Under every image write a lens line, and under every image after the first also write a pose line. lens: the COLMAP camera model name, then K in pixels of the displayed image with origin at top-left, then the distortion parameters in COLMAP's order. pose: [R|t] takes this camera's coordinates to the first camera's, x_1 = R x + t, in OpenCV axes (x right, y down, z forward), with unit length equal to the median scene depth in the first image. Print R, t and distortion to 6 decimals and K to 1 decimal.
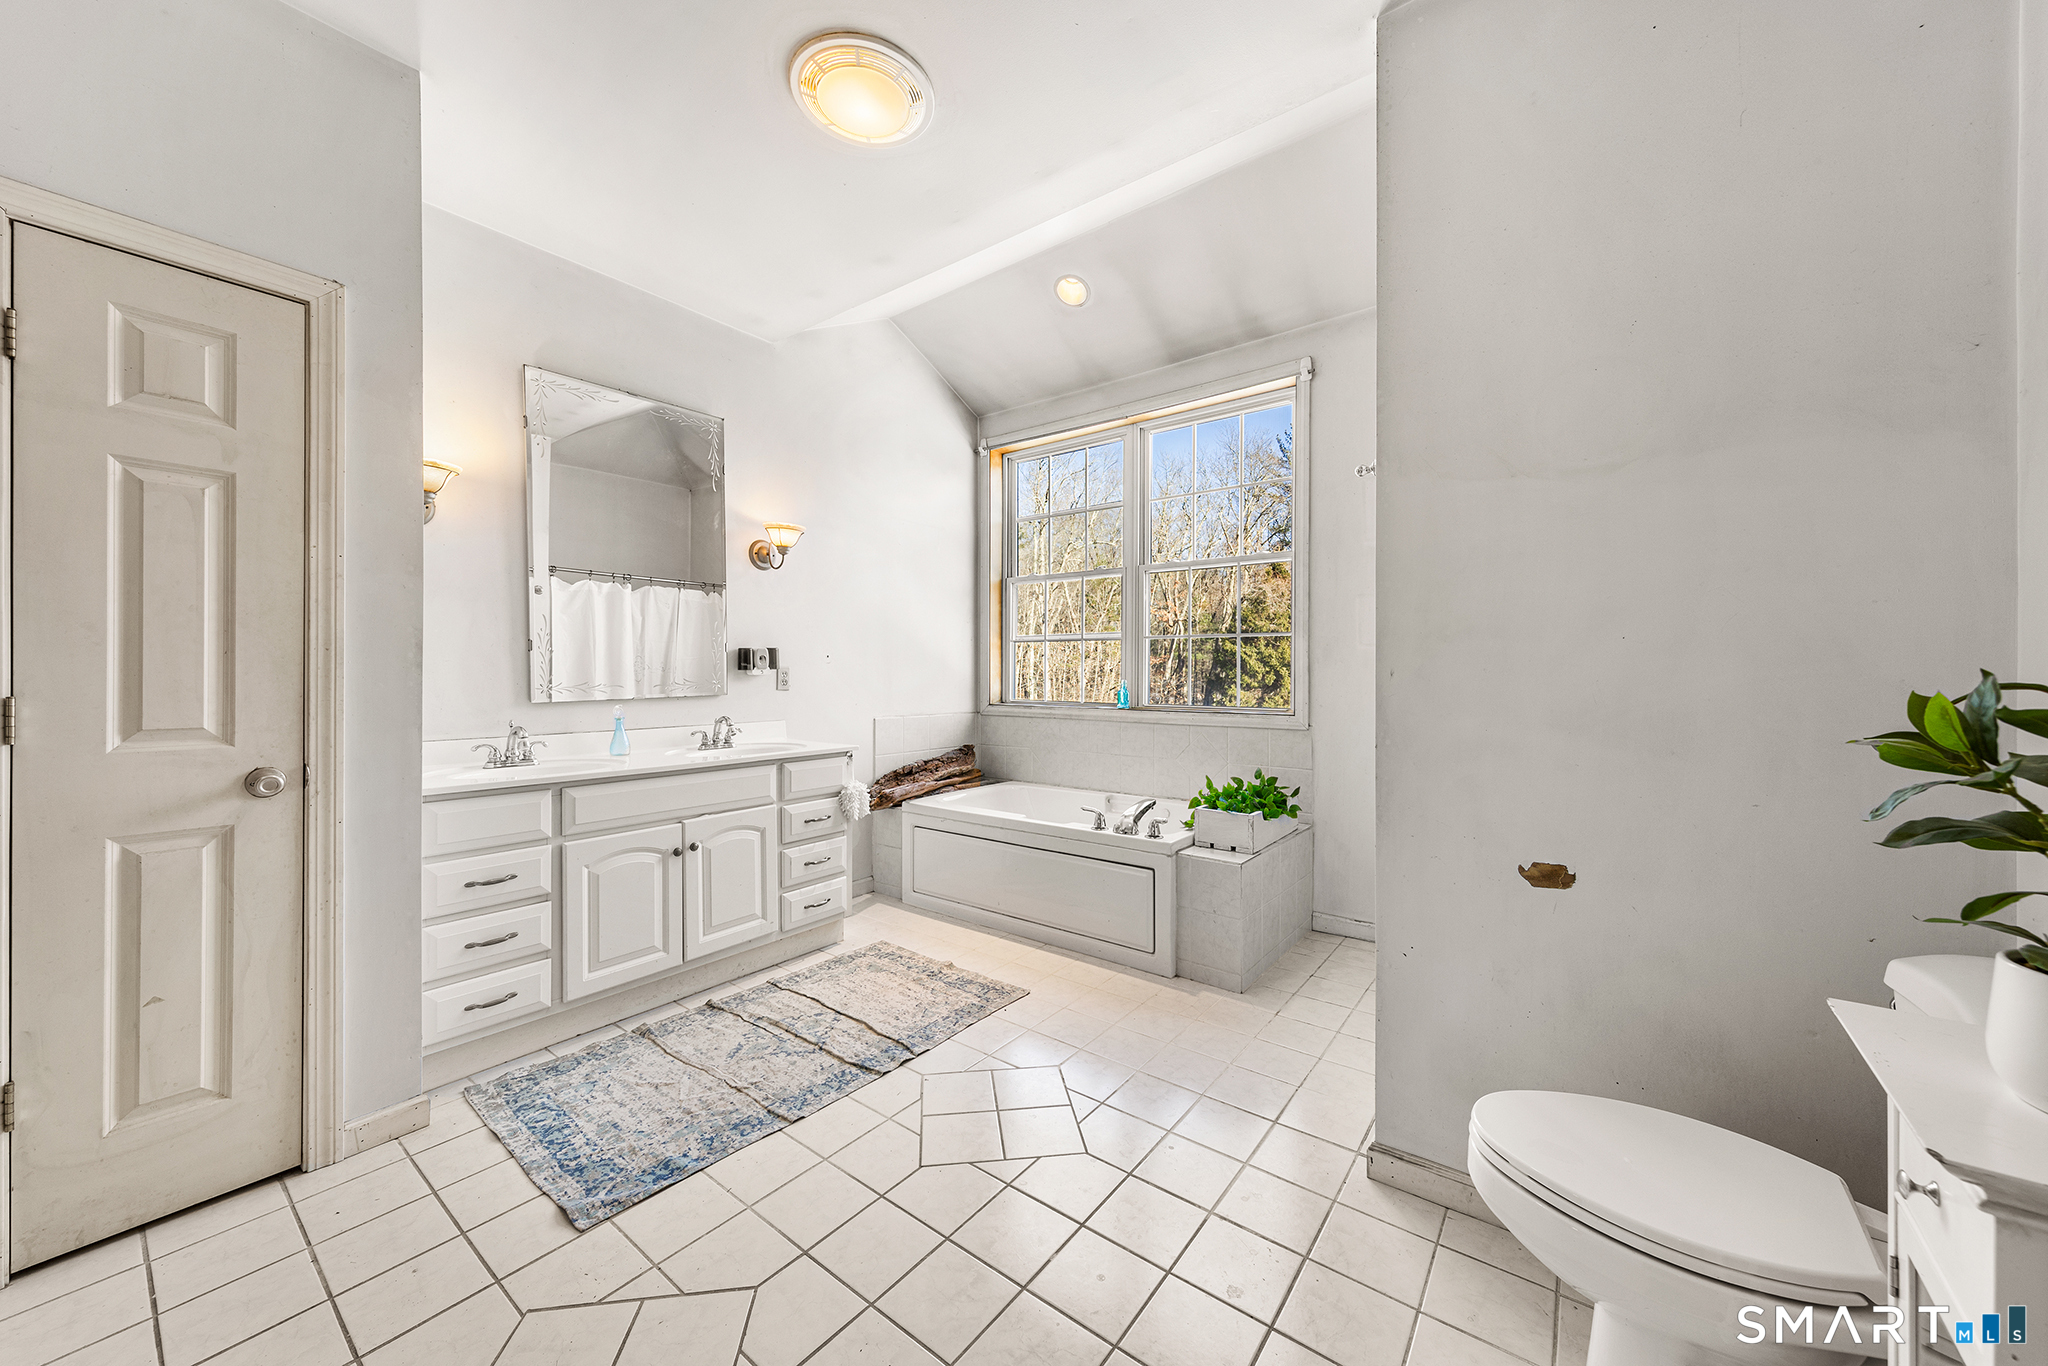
lens RADIAL K [[746.5, 0, 1040.3], [0, 746.5, 676.4], [0, 0, 1]] dist [0.005953, -0.000962]
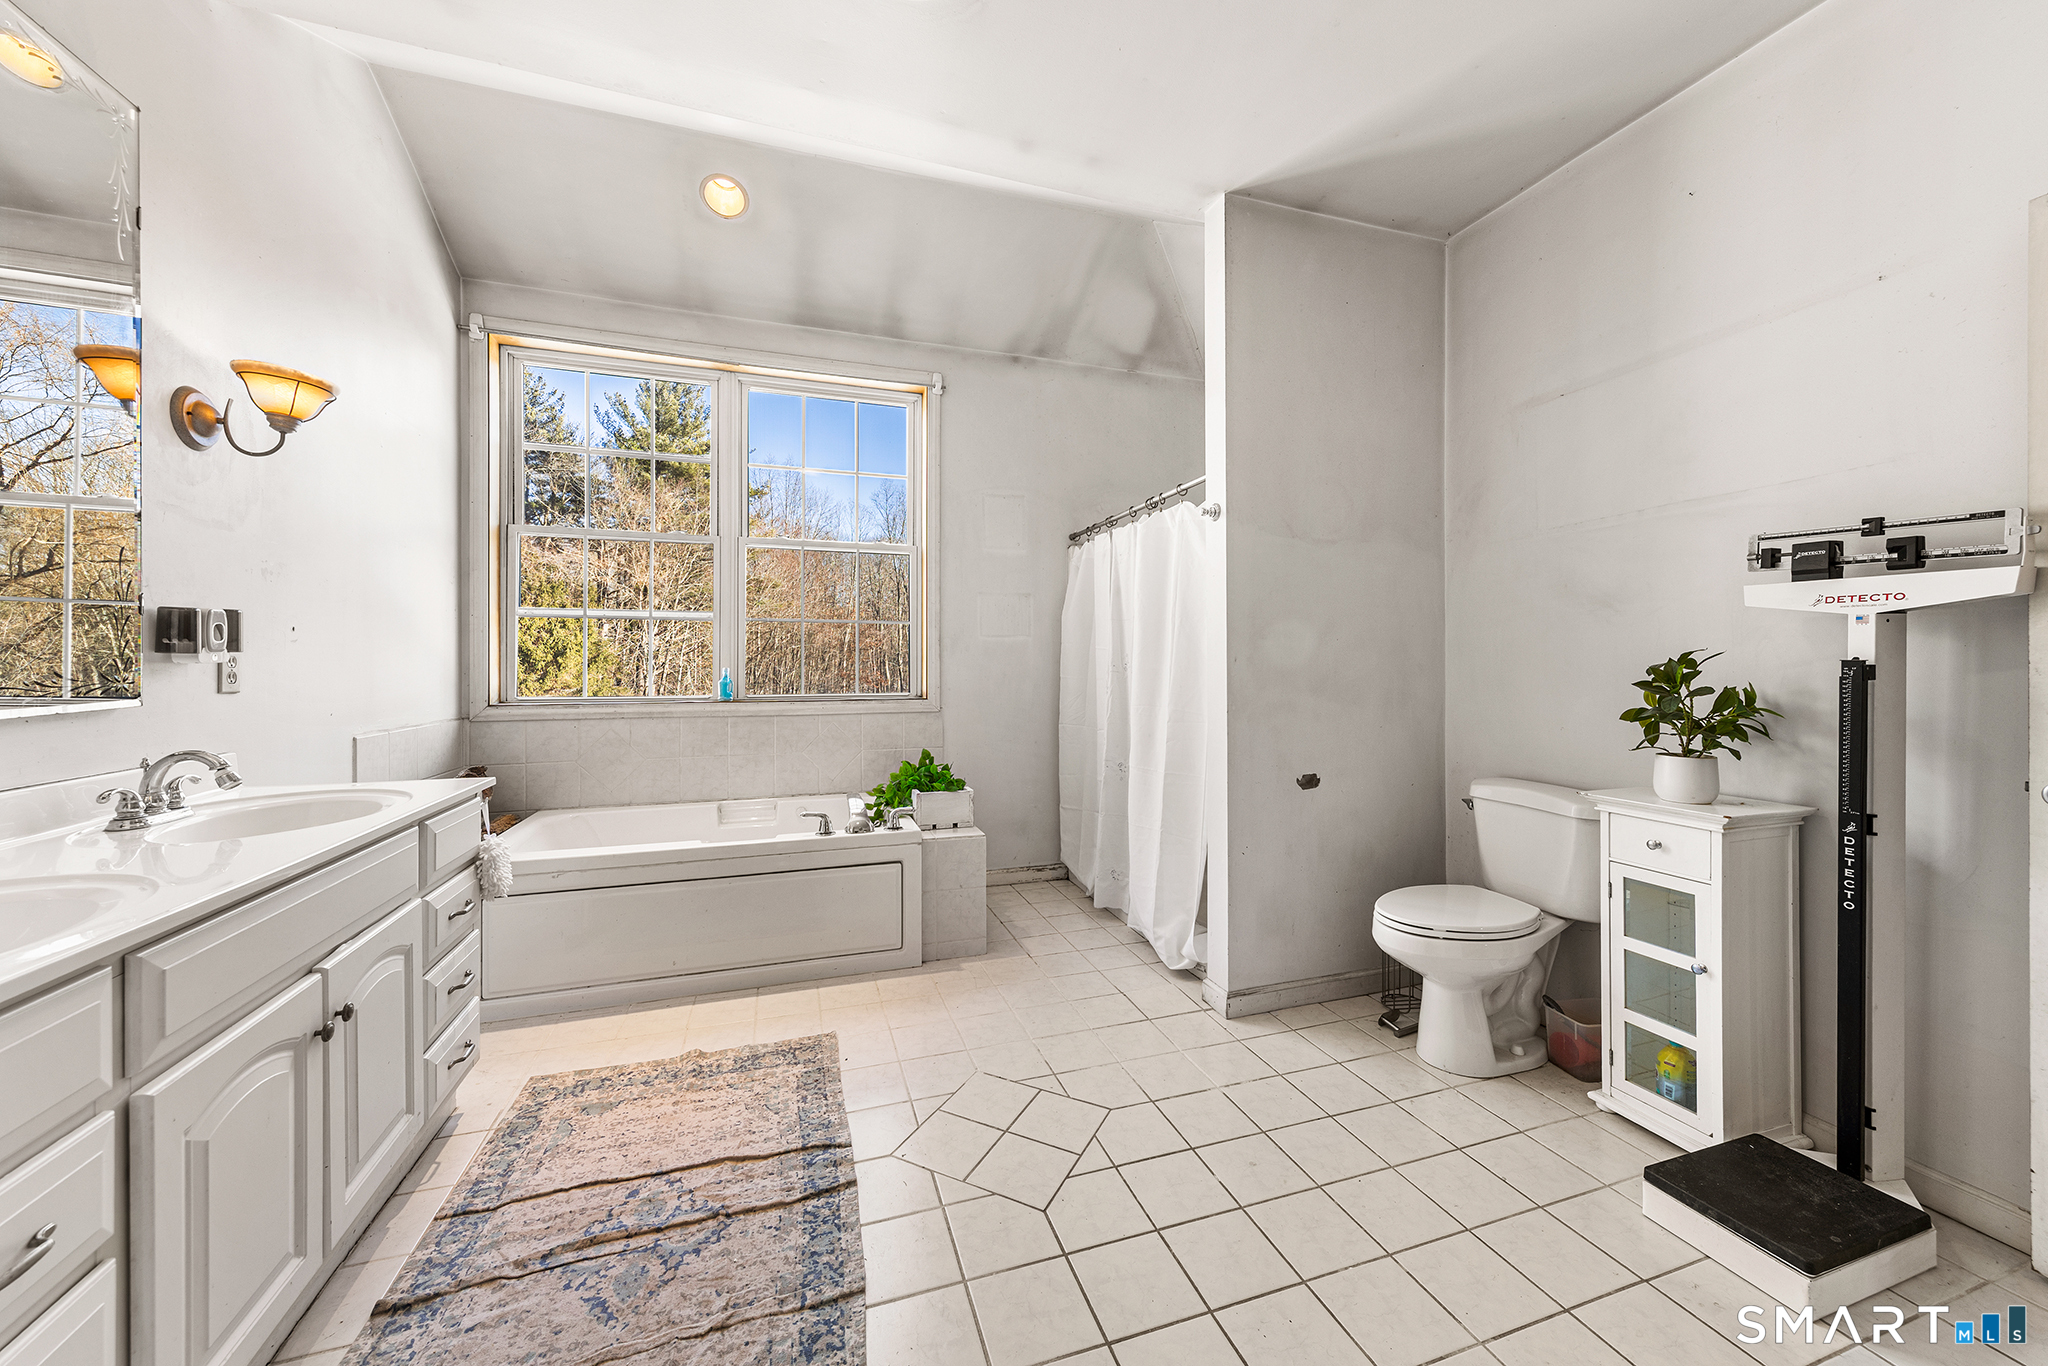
lens RADIAL K [[746.5, 0, 1036.9], [0, 746.5, 664.3], [0, 0, 1]] dist [0.005953, -0.000962]
pose [[0.556382, -0.004226, 0.830916, -0.536904], [0.004004, 0.999989, 0.002405, -0.000074], [-0.830917, 0.001989, 0.556393, 0.301430]]
